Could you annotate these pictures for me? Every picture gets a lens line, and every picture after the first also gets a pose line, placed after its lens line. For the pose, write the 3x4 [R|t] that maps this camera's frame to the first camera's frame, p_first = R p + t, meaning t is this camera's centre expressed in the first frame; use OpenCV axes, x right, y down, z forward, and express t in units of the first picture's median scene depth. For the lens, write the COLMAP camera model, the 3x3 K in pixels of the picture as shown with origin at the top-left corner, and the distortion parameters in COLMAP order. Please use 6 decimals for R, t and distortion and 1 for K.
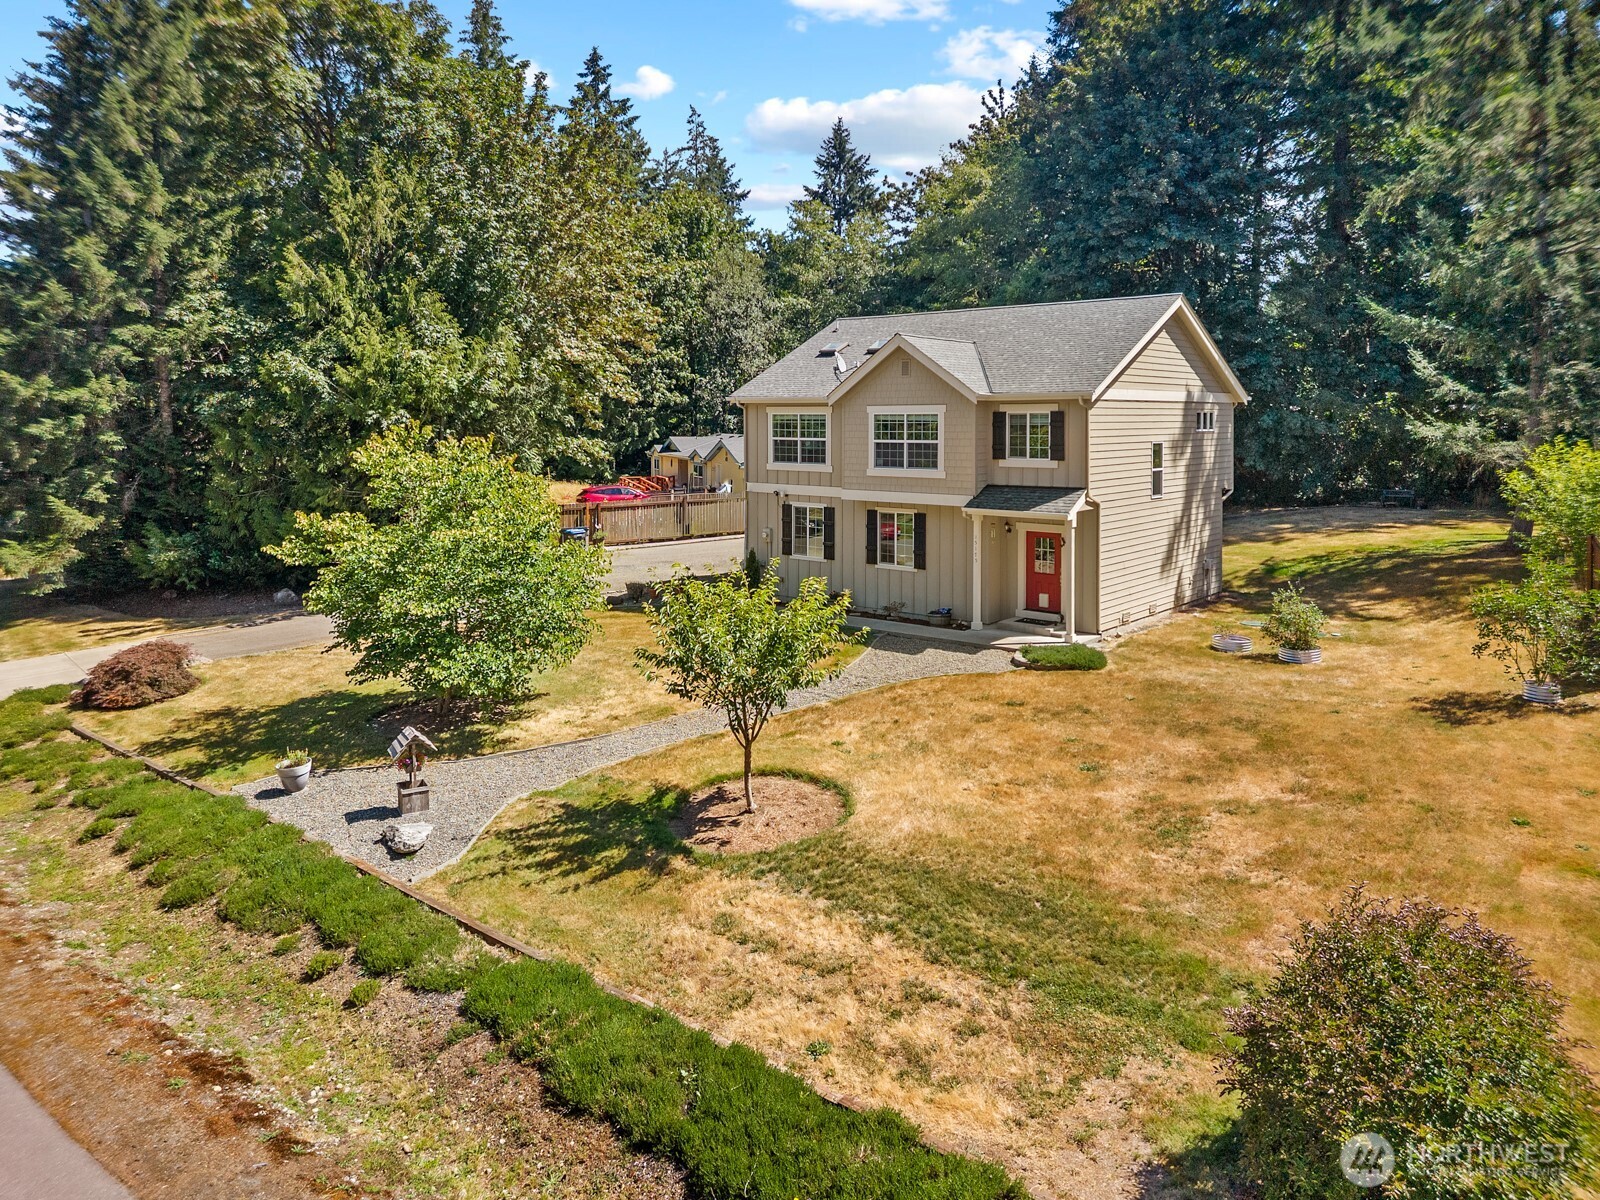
lens RADIAL K [[1104.0, 0, 801.2], [0, 1104.0, 461.1], [0, 0, 1]] dist [0.003653, 0.000217]
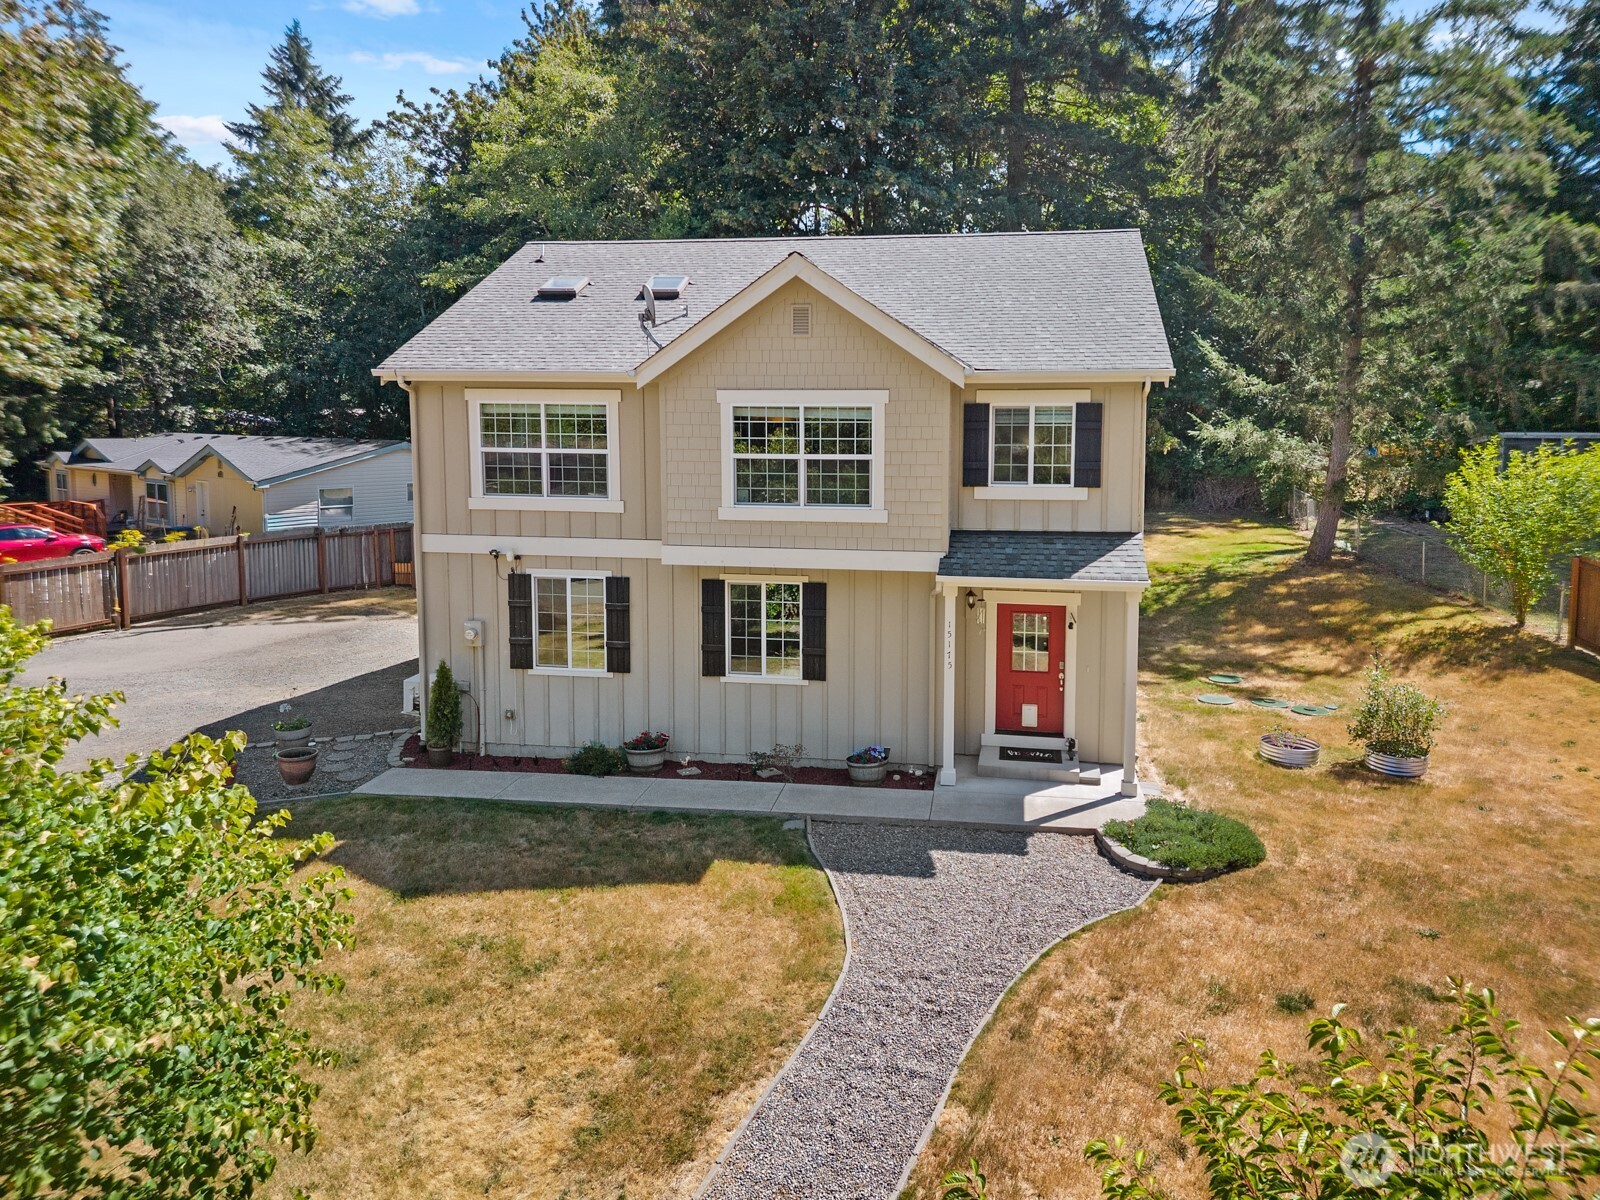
lens RADIAL K [[1066.9, 0, 859.0], [0, 1066.9, 543.8], [0, 0, 1]] dist [0.045597, -0.063931]
pose [[0.851918, -0.054252, 0.520858, -0.152173], [0.012604, 0.996455, 0.083175, -0.017425], [-0.523524, -0.064293, 0.849582, 0.512962]]
